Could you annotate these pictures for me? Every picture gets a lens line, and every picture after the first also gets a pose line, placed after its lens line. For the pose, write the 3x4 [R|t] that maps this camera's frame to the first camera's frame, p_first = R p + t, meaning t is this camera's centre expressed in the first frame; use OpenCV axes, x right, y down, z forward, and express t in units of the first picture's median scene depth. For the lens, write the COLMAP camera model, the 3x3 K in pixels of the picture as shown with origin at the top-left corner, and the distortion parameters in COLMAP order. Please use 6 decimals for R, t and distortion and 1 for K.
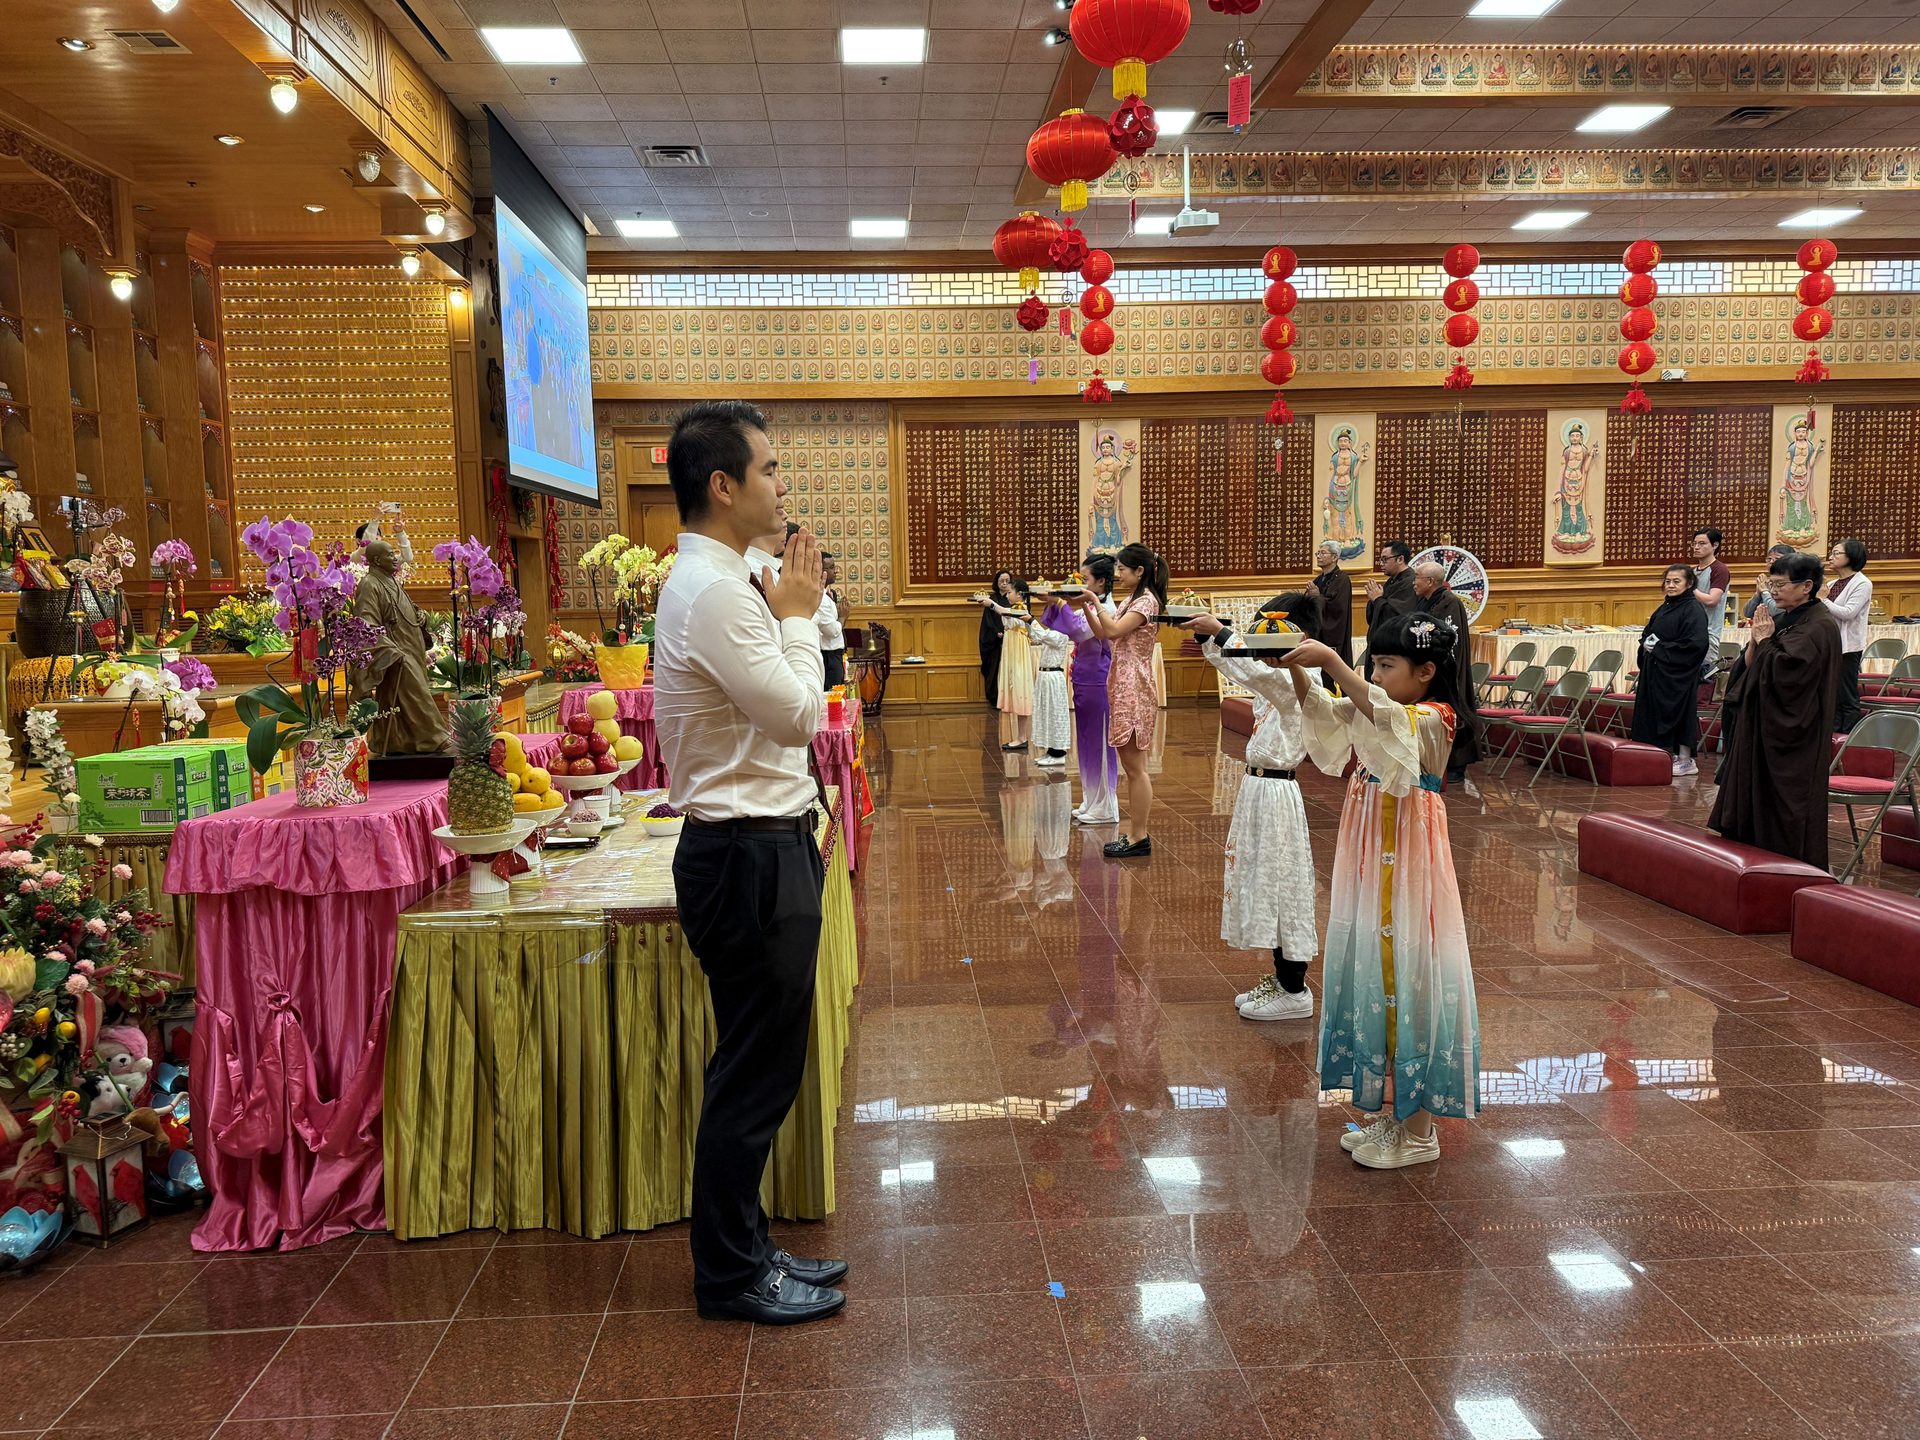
lens RADIAL K [[1346.9, 0, 985.2], [0, 1346.9, 719.8], [0, 0, 1]] dist [0.056269, -0.054227]
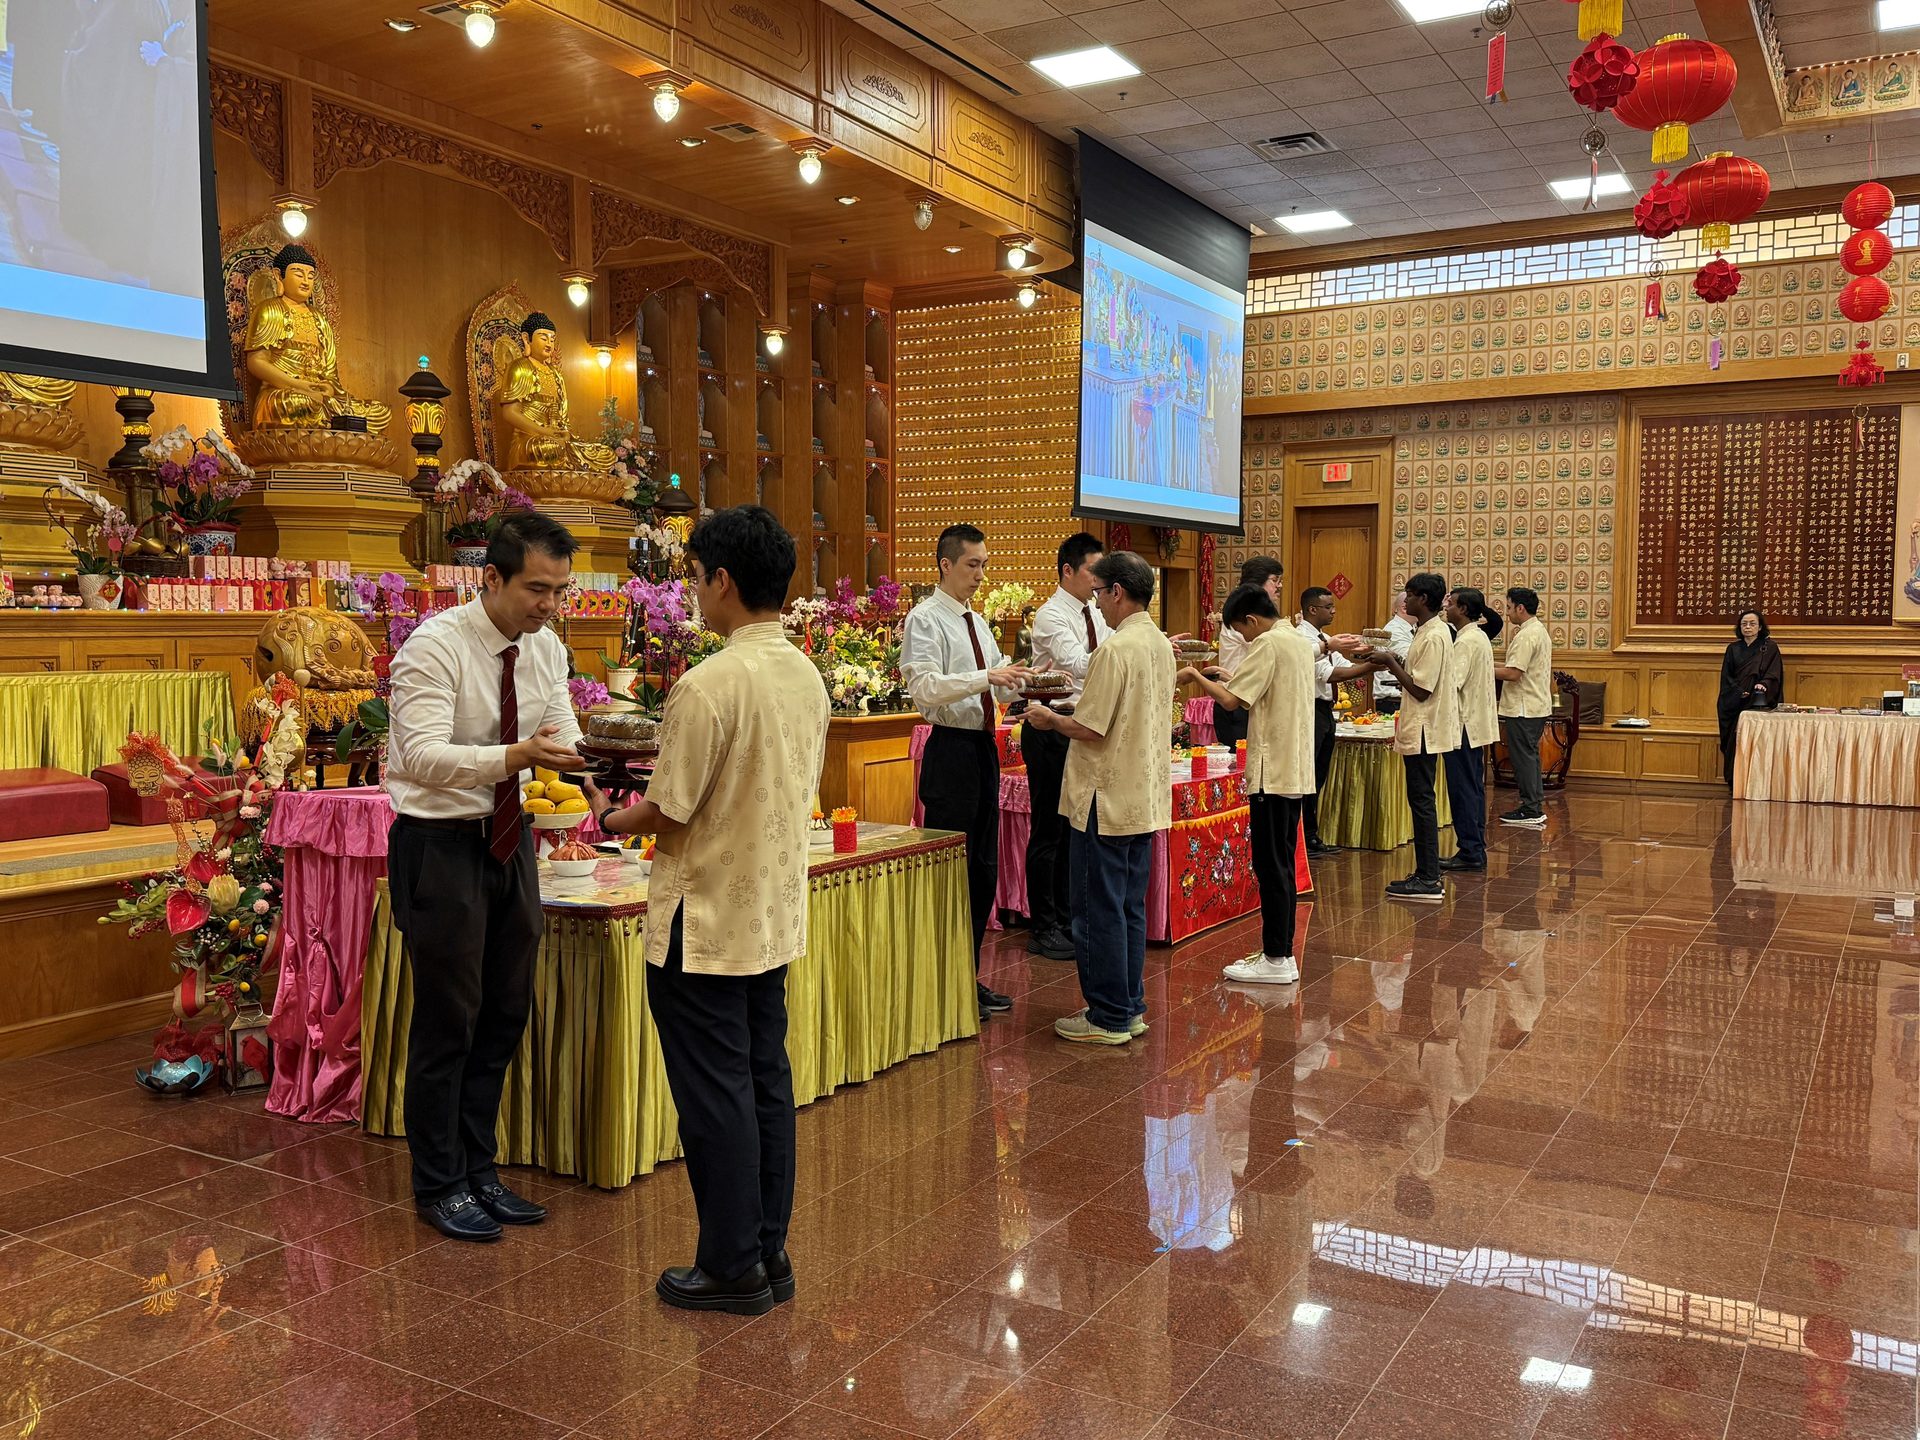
lens RADIAL K [[1622.1, 0, 966.4], [0, 1622.1, 723.1], [0, 0, 1]] dist [0.039890, -0.112730]
pose [[0.816820, 0.057245, -0.574045, 0.183454], [-0.076379, 0.997036, -0.009254, -0.006142], [0.571814, 0.051404, 0.818772, 0.012926]]
